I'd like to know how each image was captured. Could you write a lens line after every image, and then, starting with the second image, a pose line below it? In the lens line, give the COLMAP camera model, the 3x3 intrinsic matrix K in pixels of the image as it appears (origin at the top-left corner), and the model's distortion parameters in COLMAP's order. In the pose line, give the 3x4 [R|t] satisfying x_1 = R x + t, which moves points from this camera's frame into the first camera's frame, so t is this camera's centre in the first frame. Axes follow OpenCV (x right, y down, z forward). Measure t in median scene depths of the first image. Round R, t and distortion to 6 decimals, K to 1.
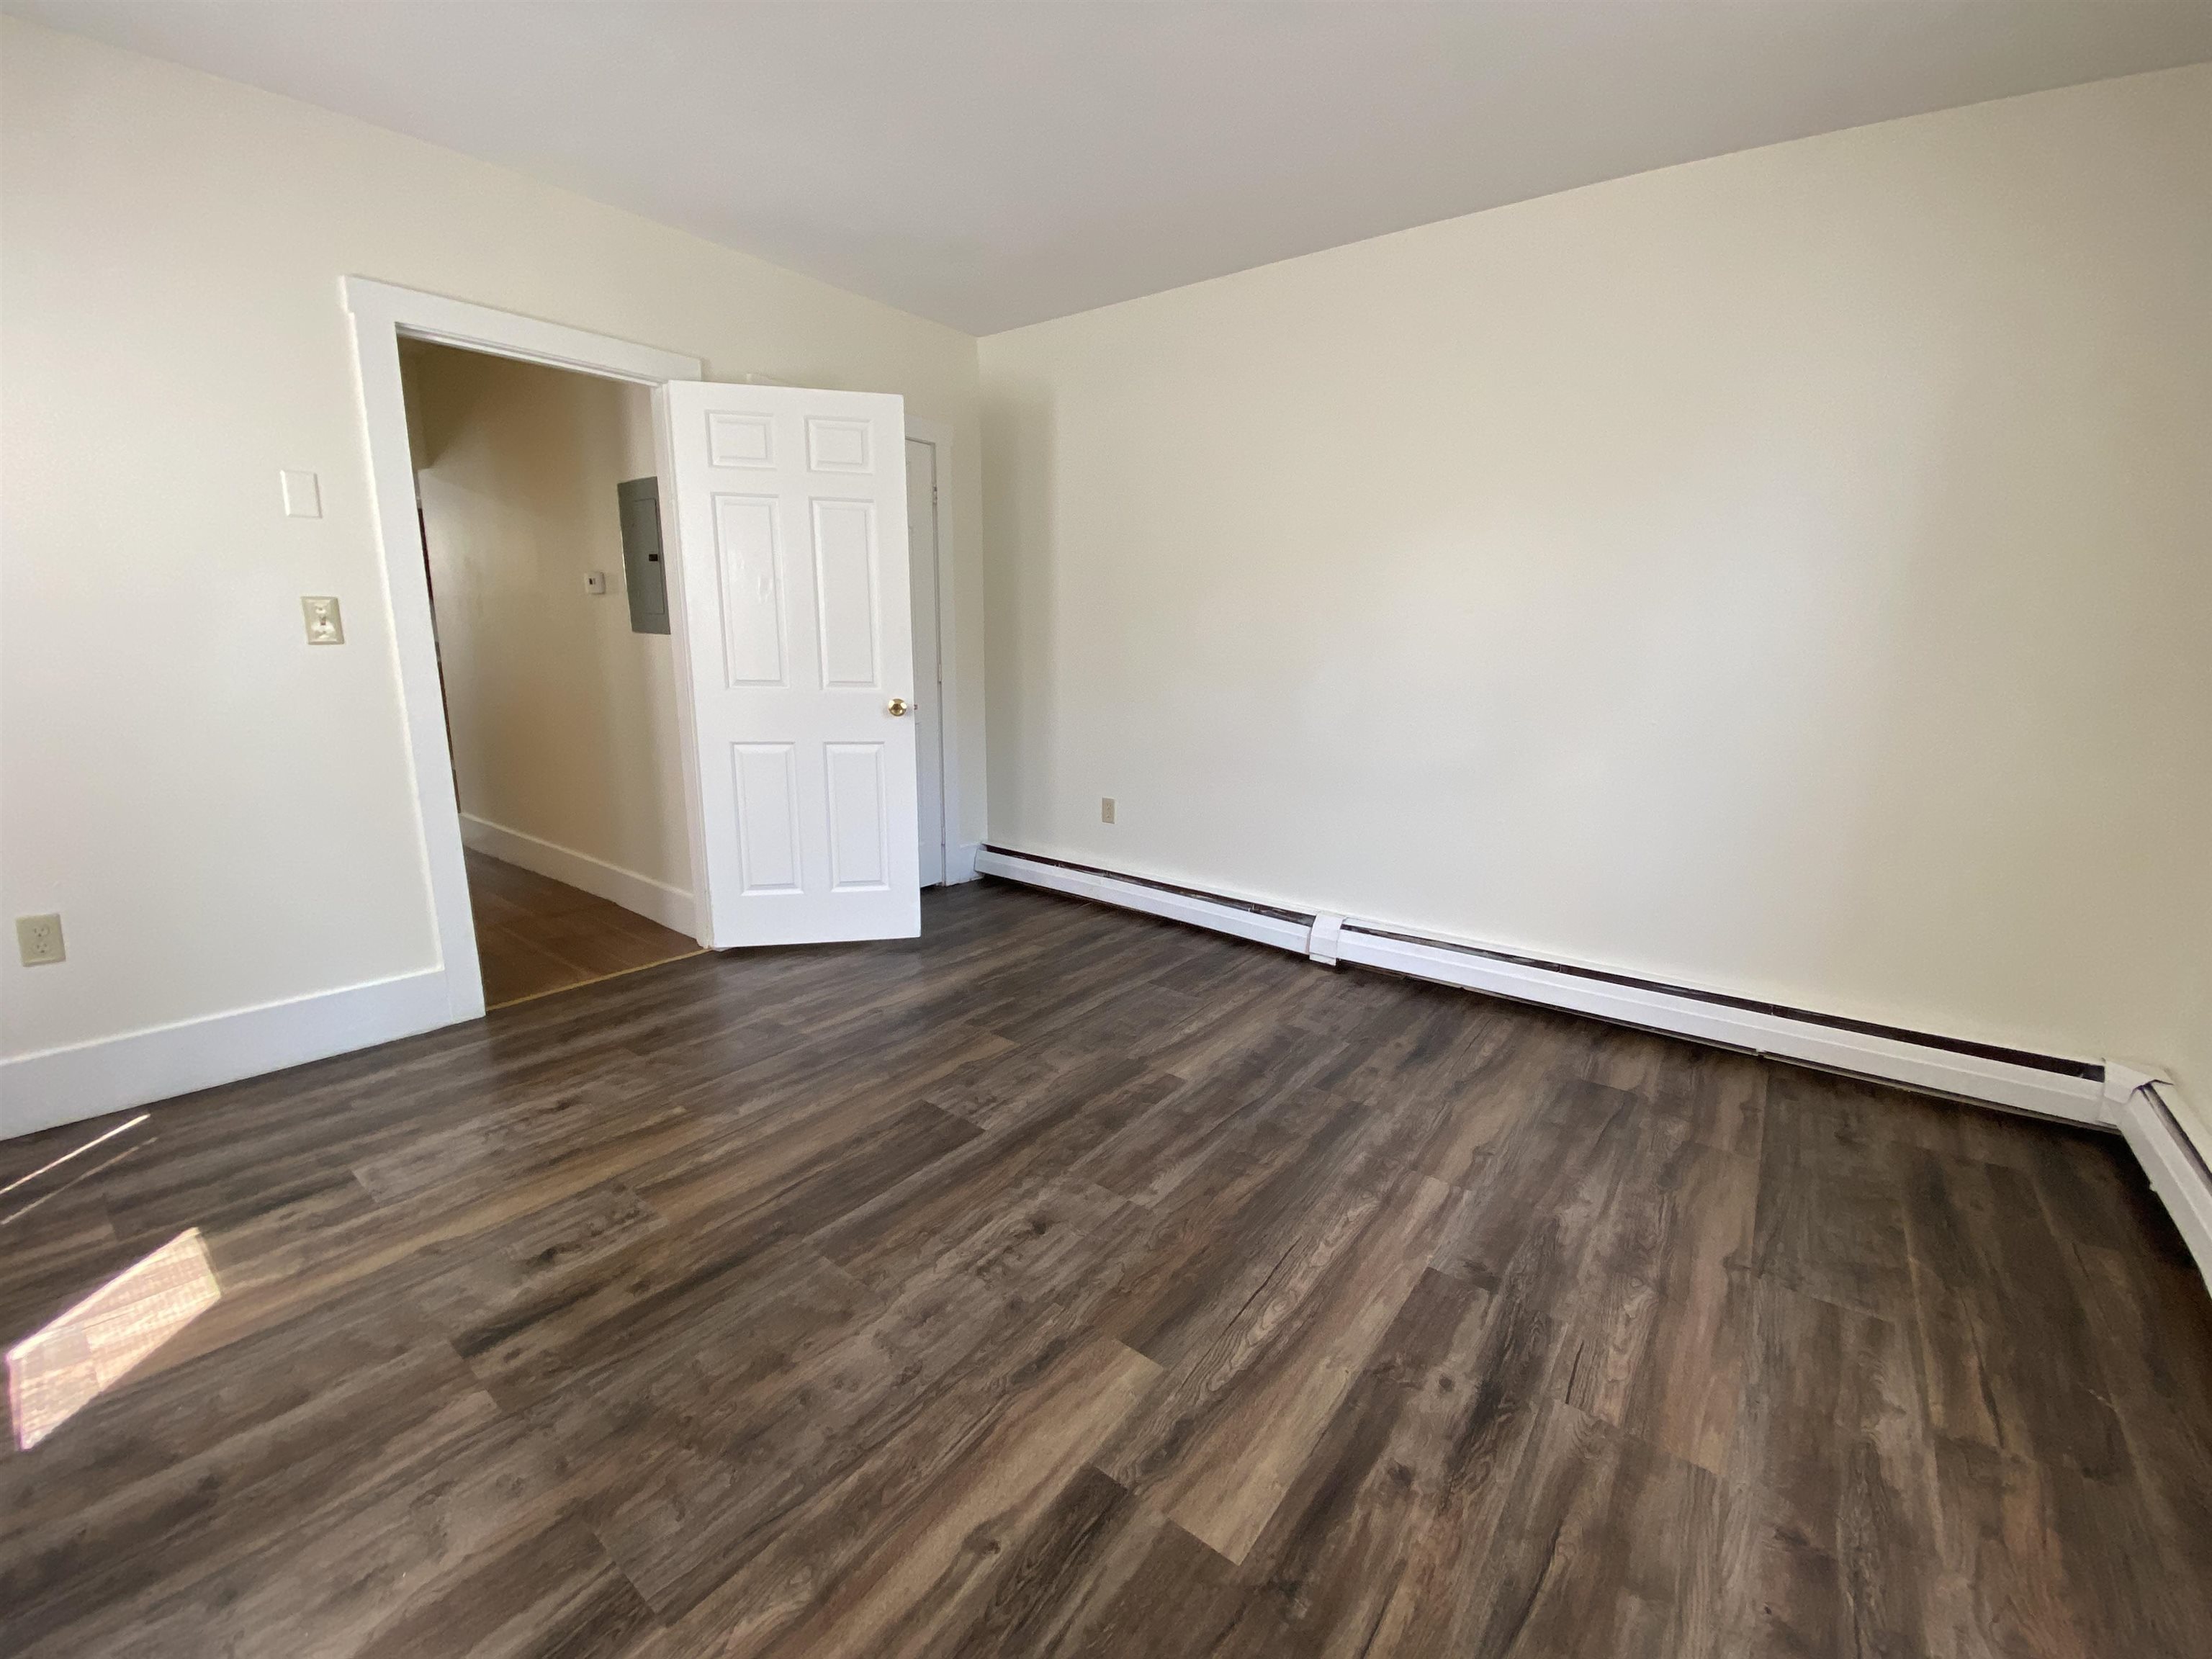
lens RADIAL K [[897.0, 0, 1093.0], [0, 897.0, 832.5], [0, 0, 1]] dist [0.010824, -0.014000]
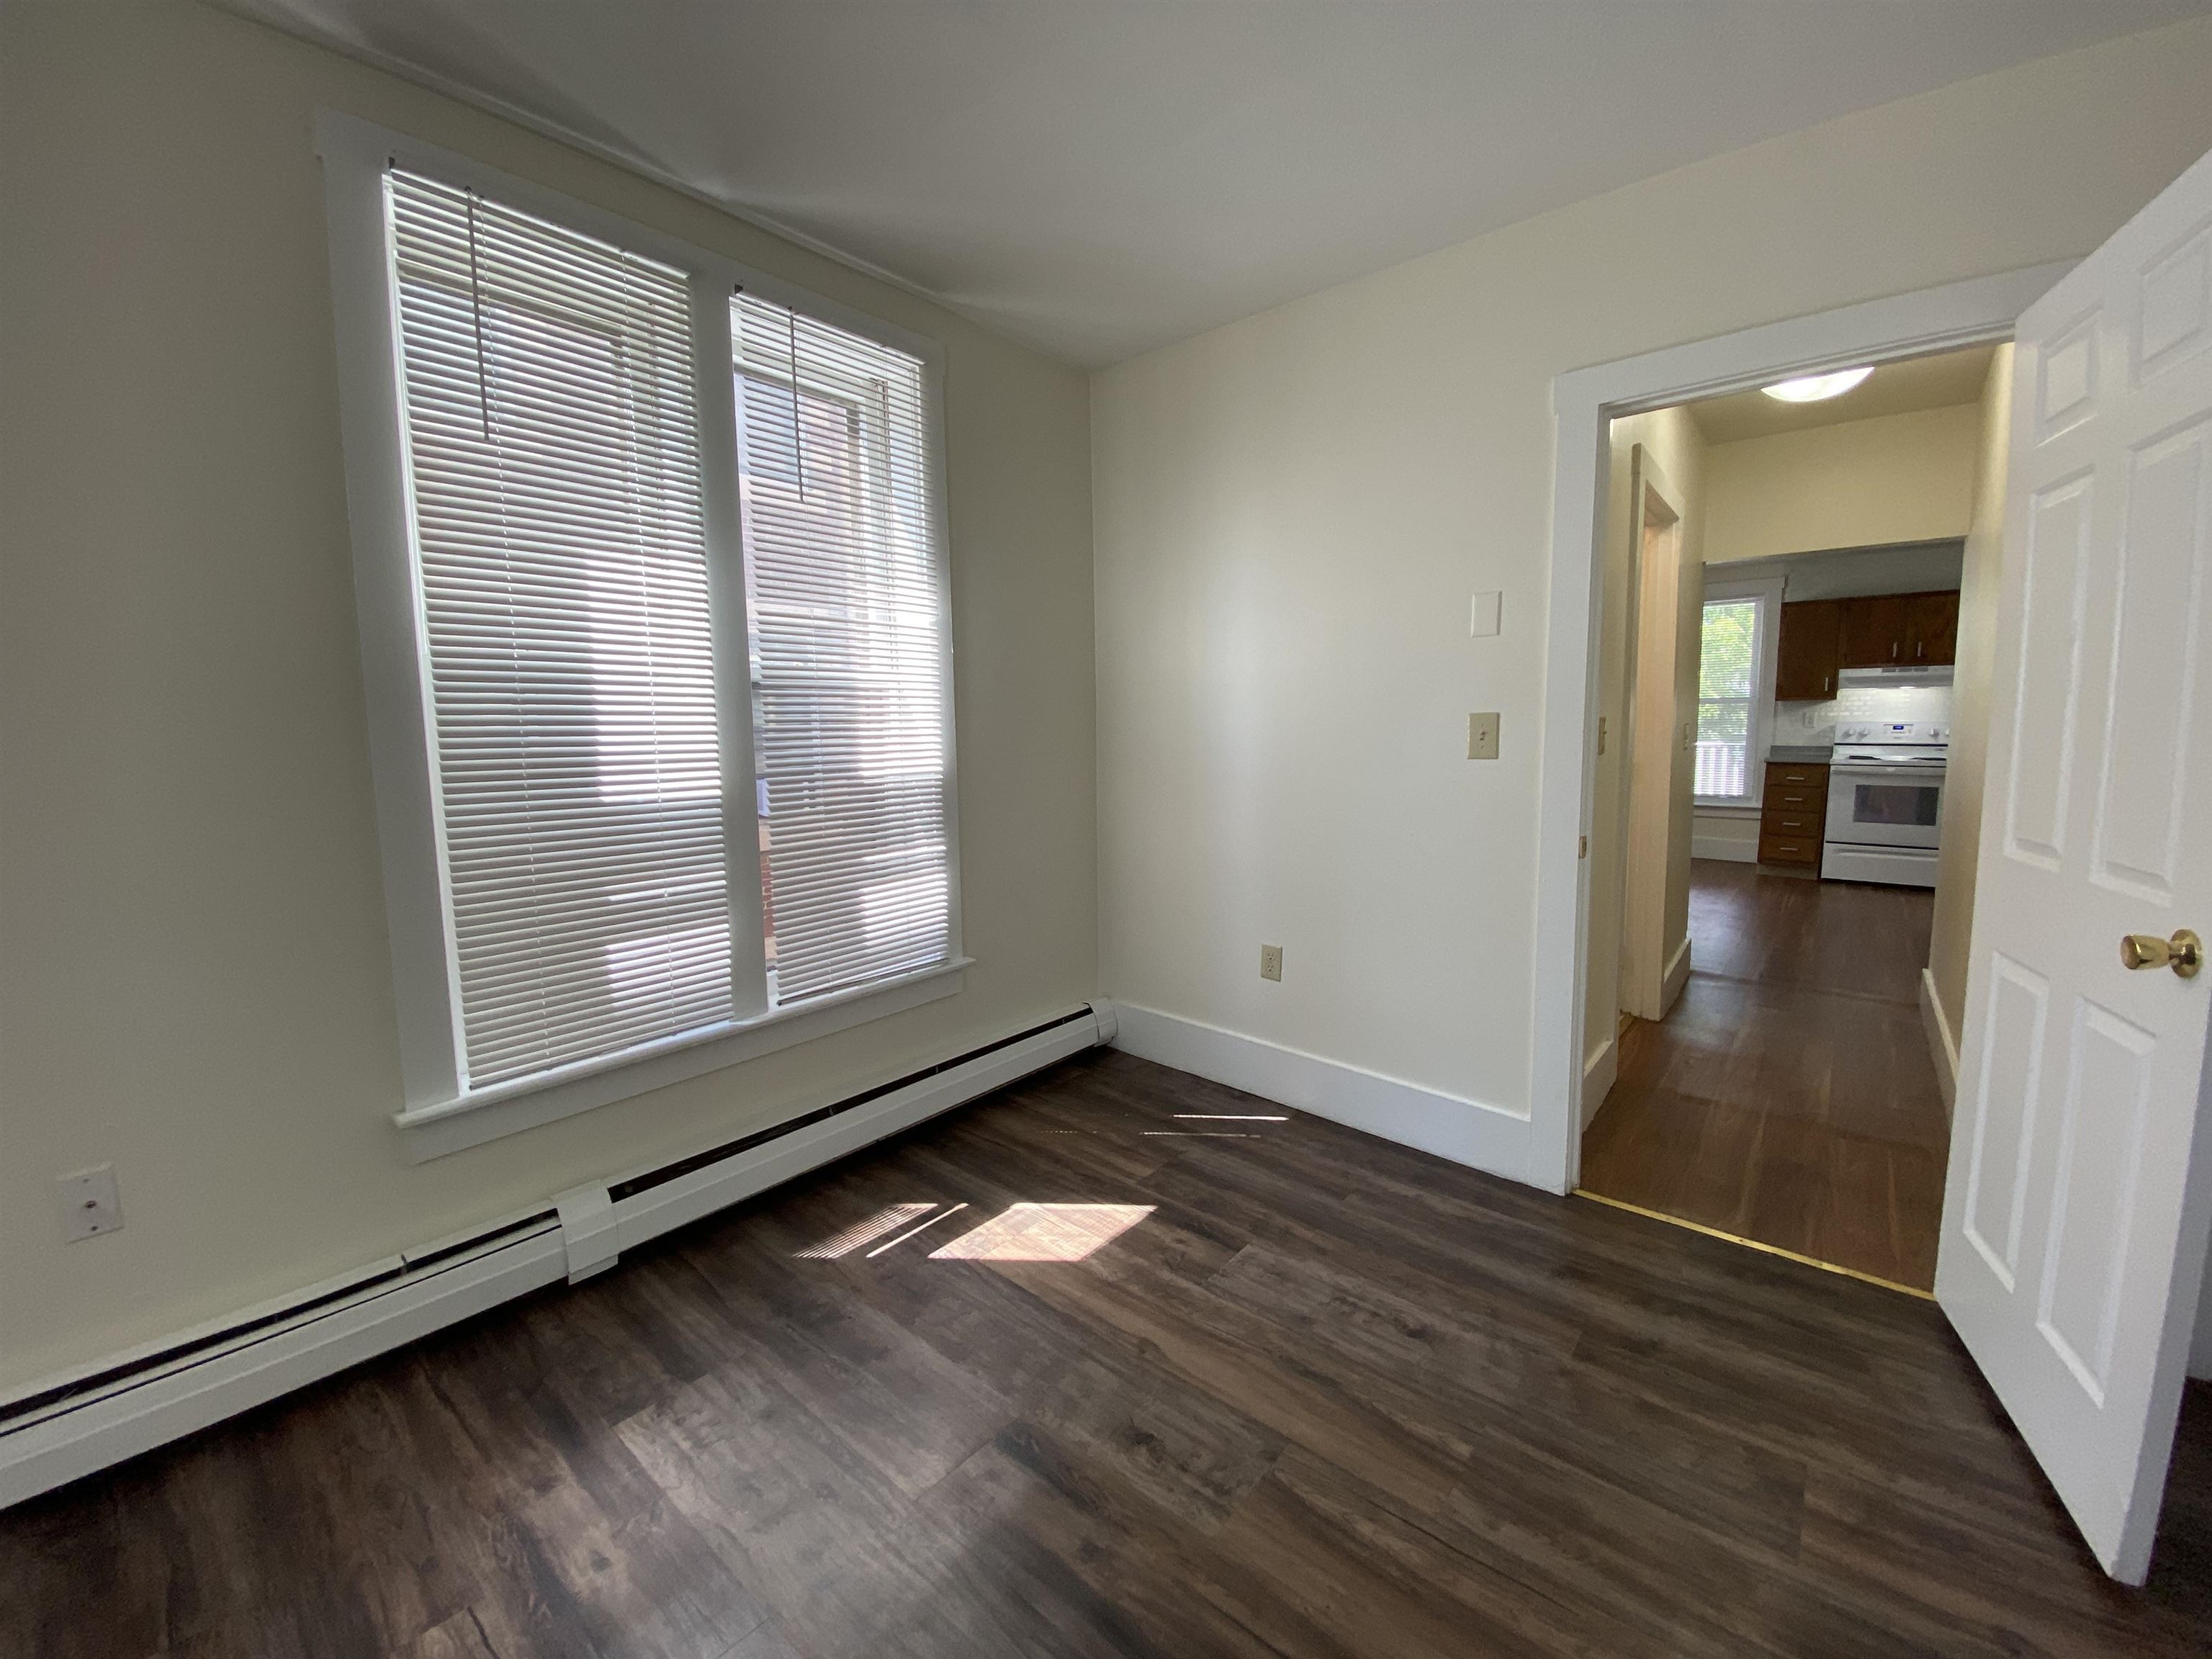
lens RADIAL K [[897.0, 0, 1107.0], [0, 897.0, 813.8], [0, 0, 1]] dist [0.010824, -0.014000]
pose [[-0.034484, 0.084395, -0.995836, 0.226932], [-0.214406, 0.972603, 0.089850, -0.201883], [0.976136, 0.216611, -0.015445, 0.820656]]
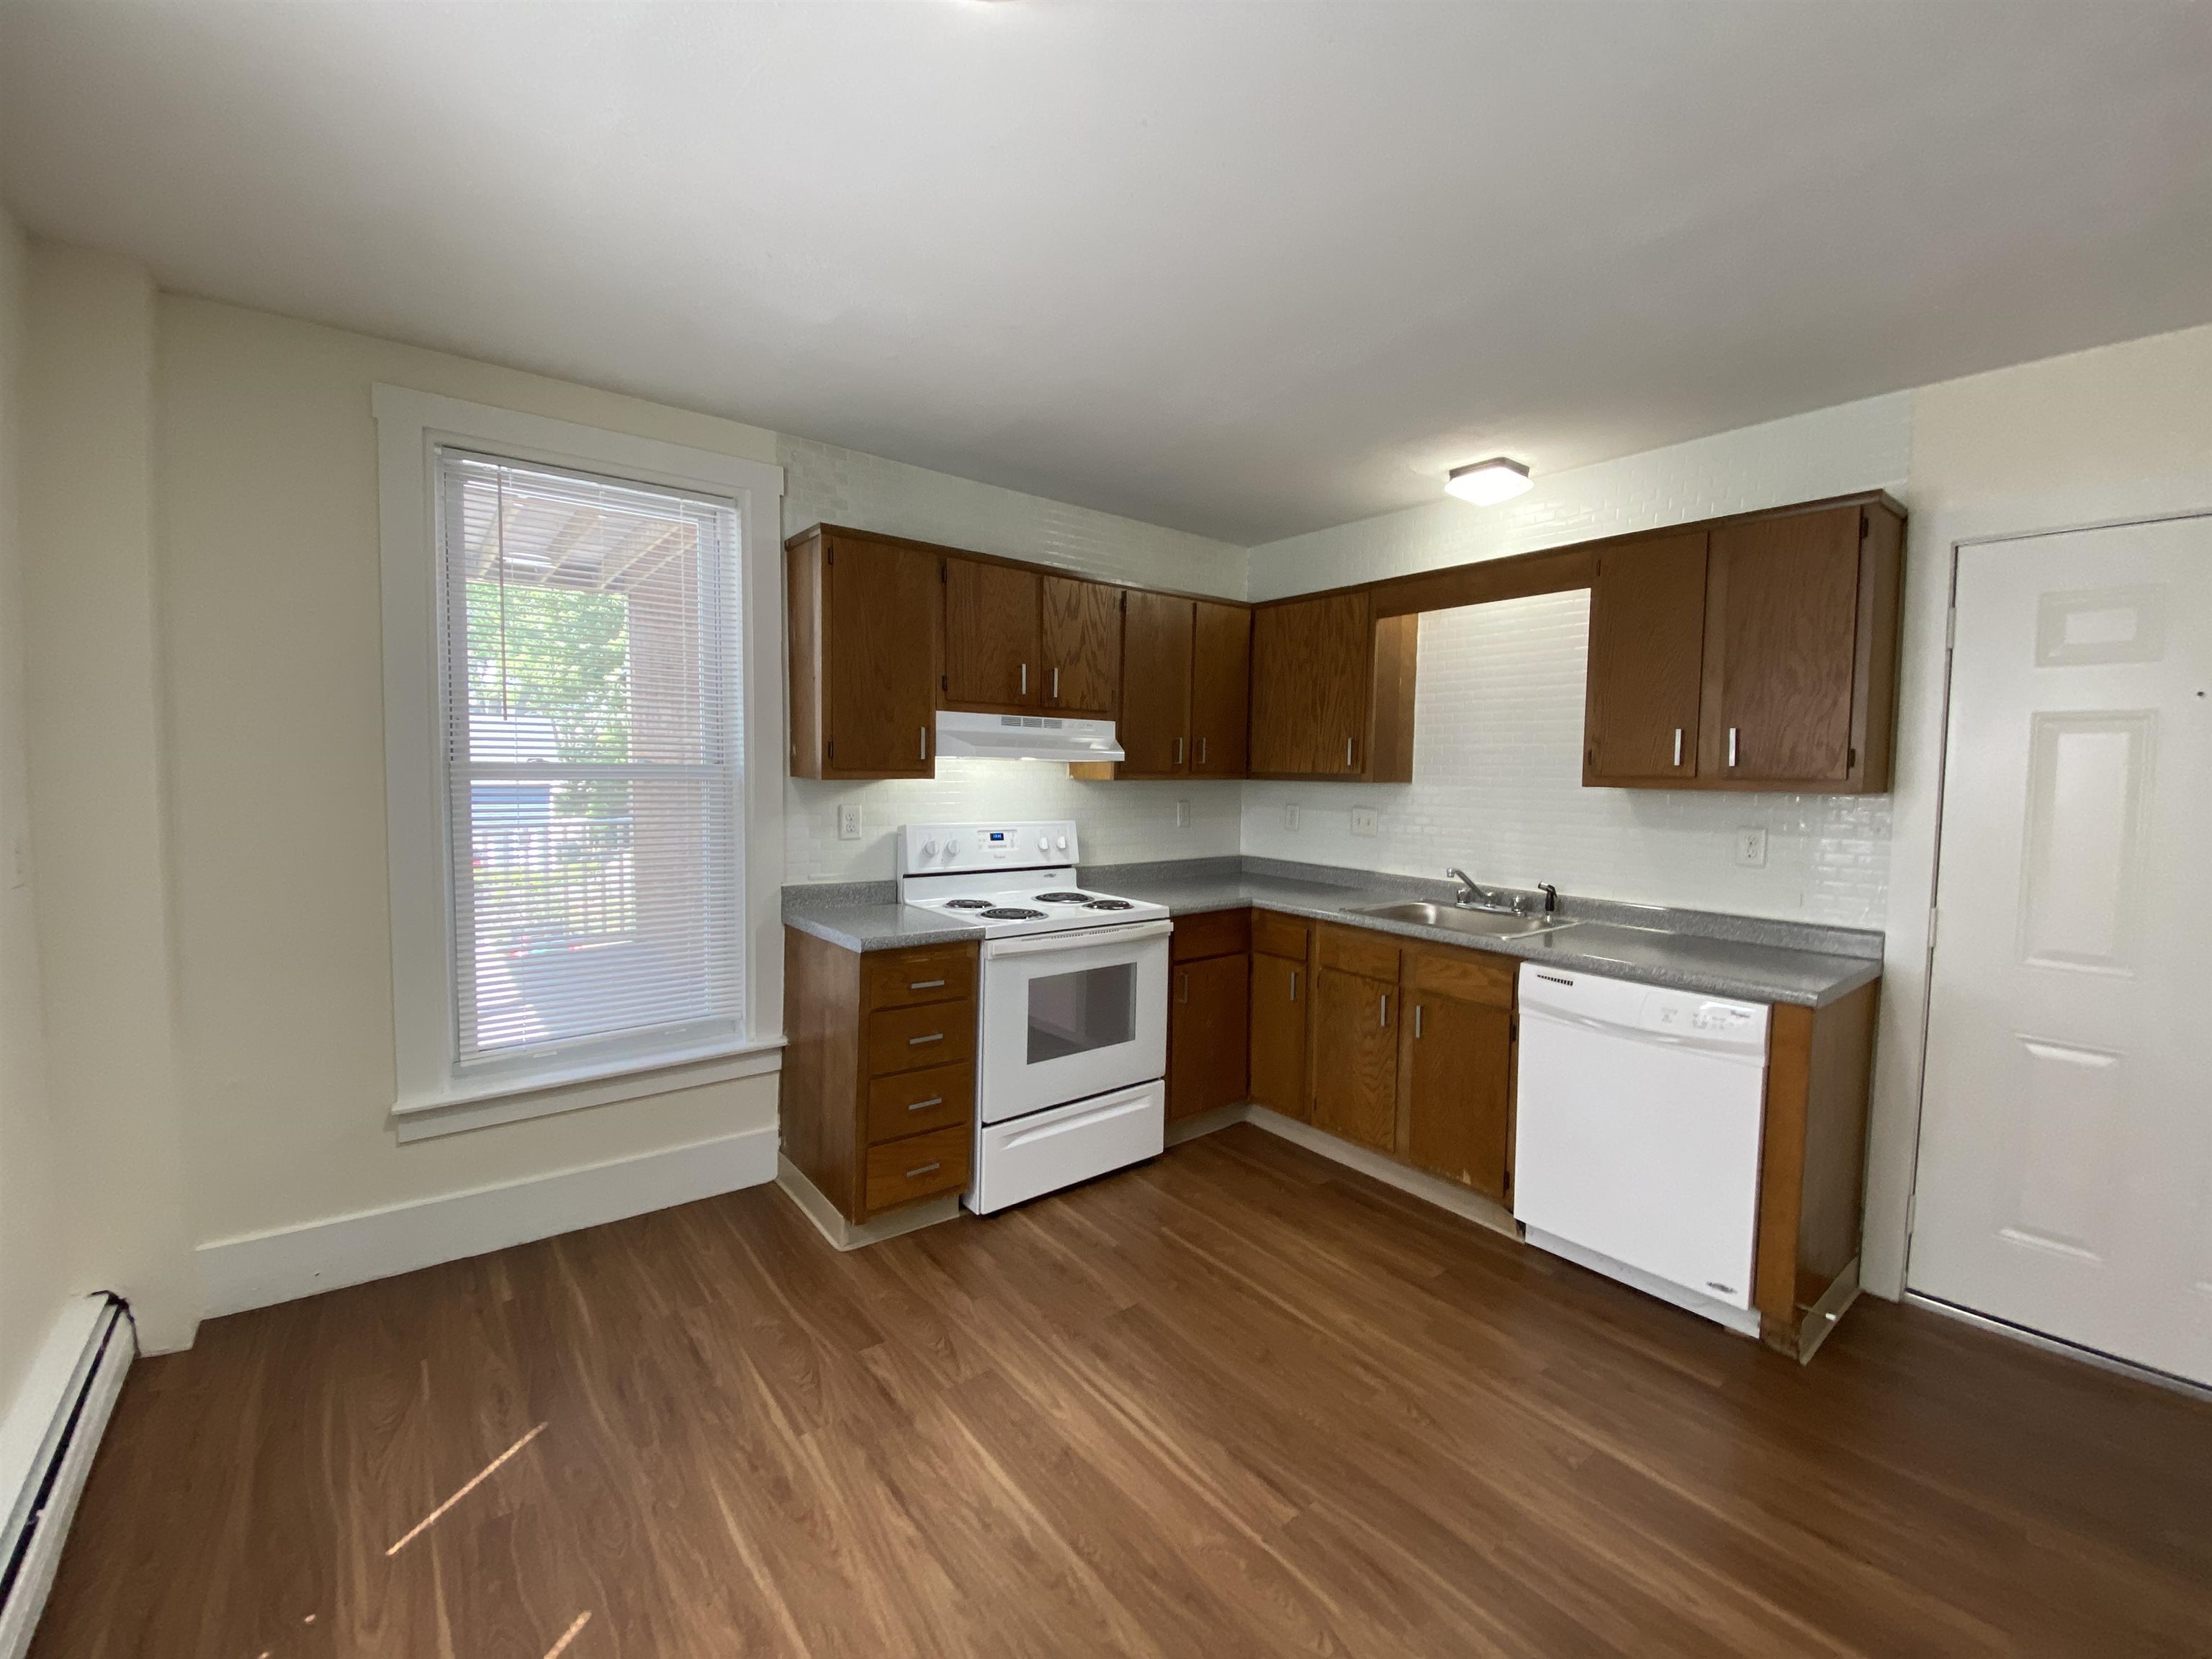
lens RADIAL K [[897.0, 0, 1101.1], [0, 897.0, 811.3], [0, 0, 1]] dist [0.010824, -0.014000]
pose [[0.971638, 0.006230, -0.236391, -3.150341], [-0.047722, 0.984252, -0.170209, -0.688624], [0.231608, 0.176662, 0.956634, 2.233039]]
